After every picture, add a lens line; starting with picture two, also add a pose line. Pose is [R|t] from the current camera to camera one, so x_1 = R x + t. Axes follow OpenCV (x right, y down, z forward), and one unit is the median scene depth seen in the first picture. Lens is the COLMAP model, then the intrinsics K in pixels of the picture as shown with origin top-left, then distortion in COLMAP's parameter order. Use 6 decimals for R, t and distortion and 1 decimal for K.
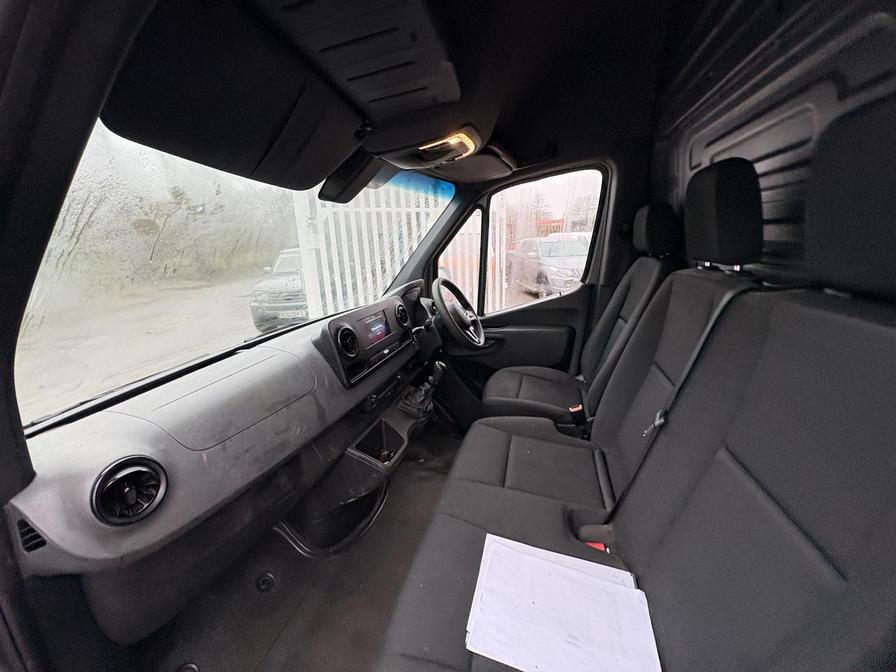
lens RADIAL K [[355.5, 0, 447.7], [0, 355.5, 335.8], [0, 0, 1]] dist [0.001732, -0.000754]
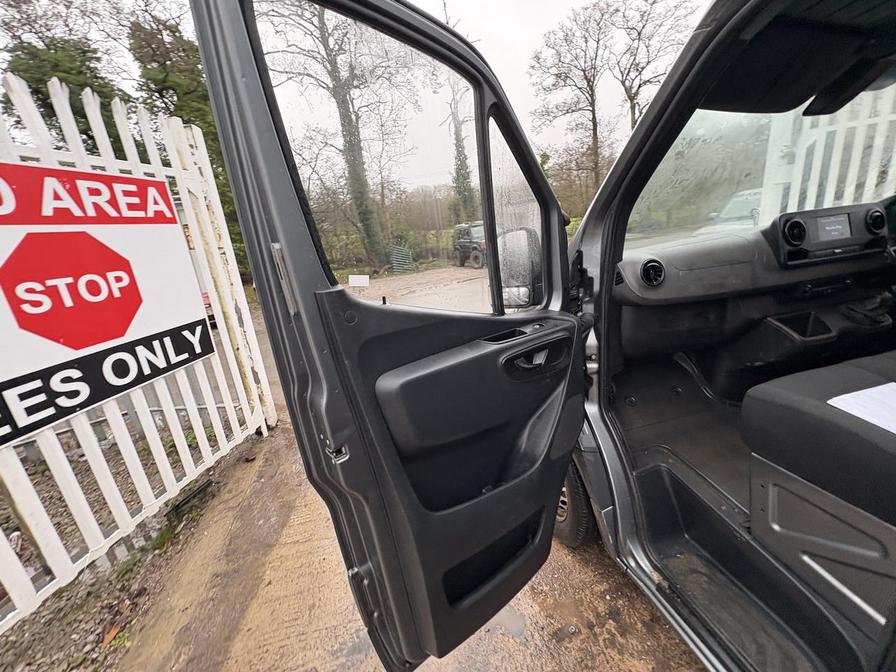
lens RADIAL K [[355.5, 0, 447.6], [0, 355.5, 336.4], [0, 0, 1]] dist [0.001732, -0.000754]
pose [[0.479094, 0.238990, -0.844602, 0.221889], [-0.136348, 0.970803, 0.197358, 0.229665], [0.867109, 0.020607, 0.497692, -0.541462]]
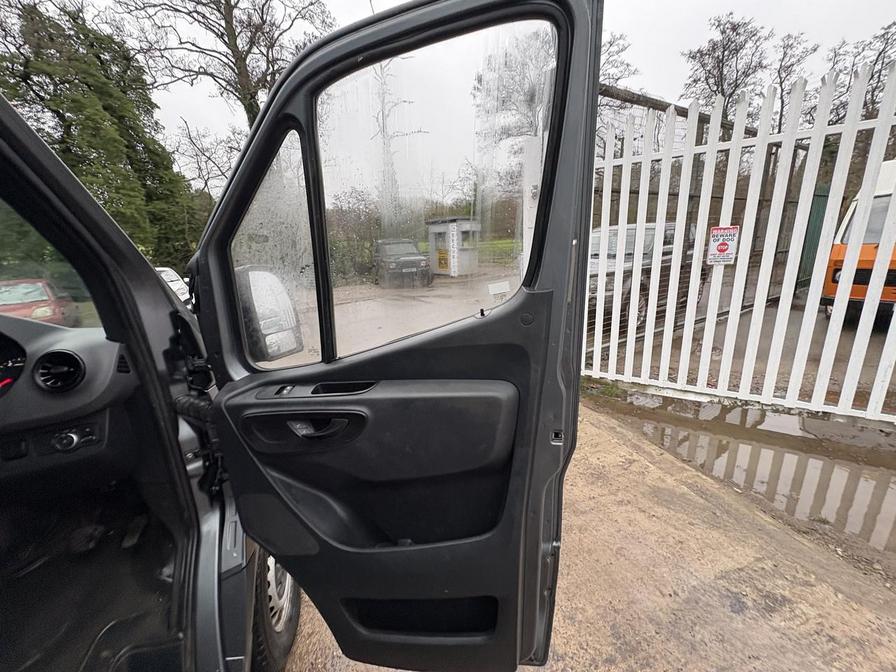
lens RADIAL K [[355.5, 0, 443.2], [0, 355.5, 335.8], [0, 0, 1]] dist [0.001732, -0.000754]
pose [[0.517373, 0.232767, -0.823495, 0.796384], [-0.188825, 0.969630, 0.155441, -0.441408], [0.834668, 0.075075, 0.545613, 1.822988]]
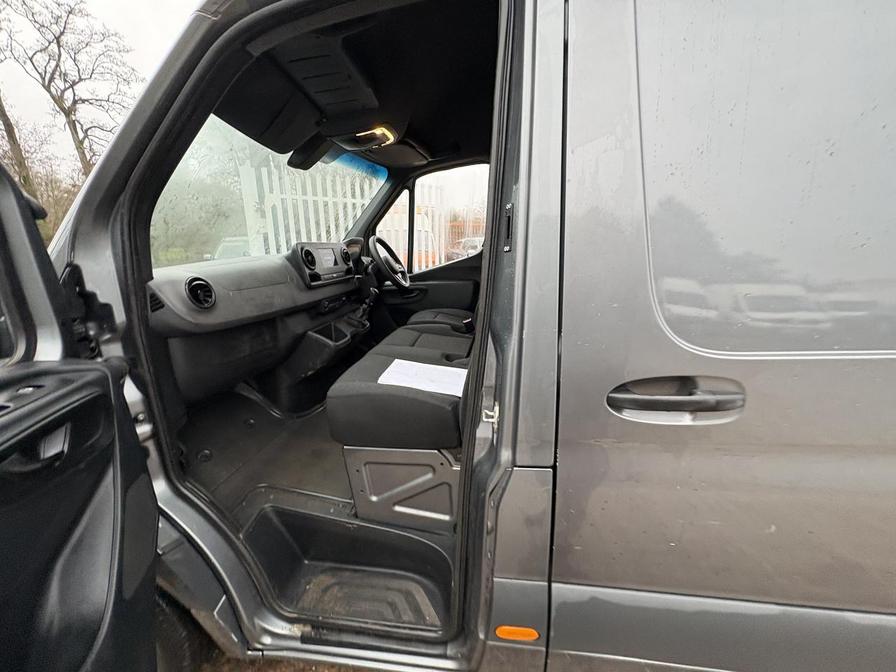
lens RADIAL K [[355.5, 0, 448.2], [0, 355.5, 336.3], [0, 0, 1]] dist [0.001732, -0.000754]
pose [[0.989740, -0.002821, 0.142849, 0.070047], [0.004136, 0.999952, -0.008912, 0.283699], [-0.142817, 0.009411, 0.989704, -0.456398]]
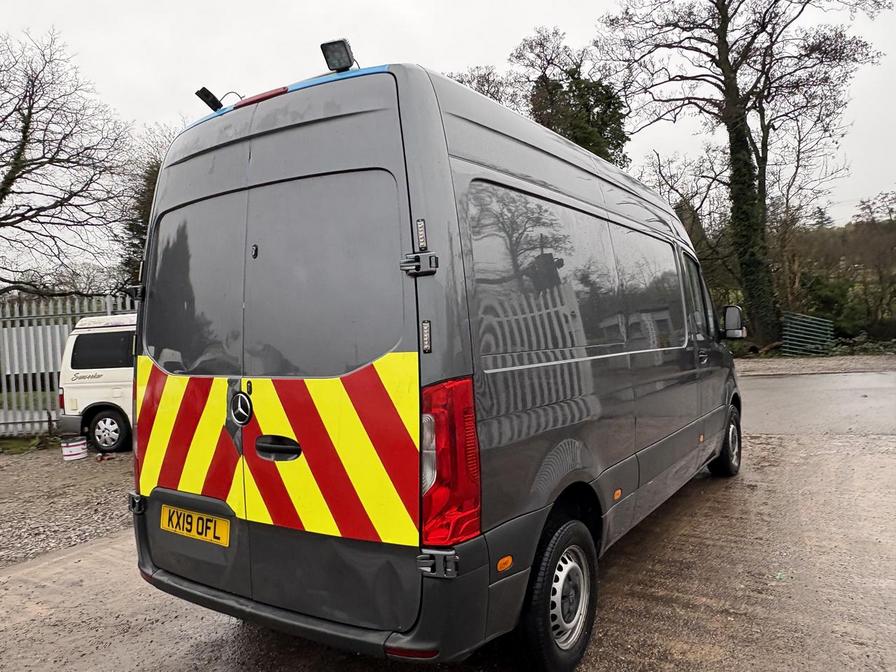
lens RADIAL K [[657.5, 0, 452.9], [0, 657.5, 329.5], [0, 0, 1]] dist [0.018666, -0.020325]
pose [[-0.296257, 0.076674, -0.952026, 5.311224], [-0.181877, 0.974004, 0.135042, -0.513539], [0.937631, 0.213158, -0.274611, 1.295177]]
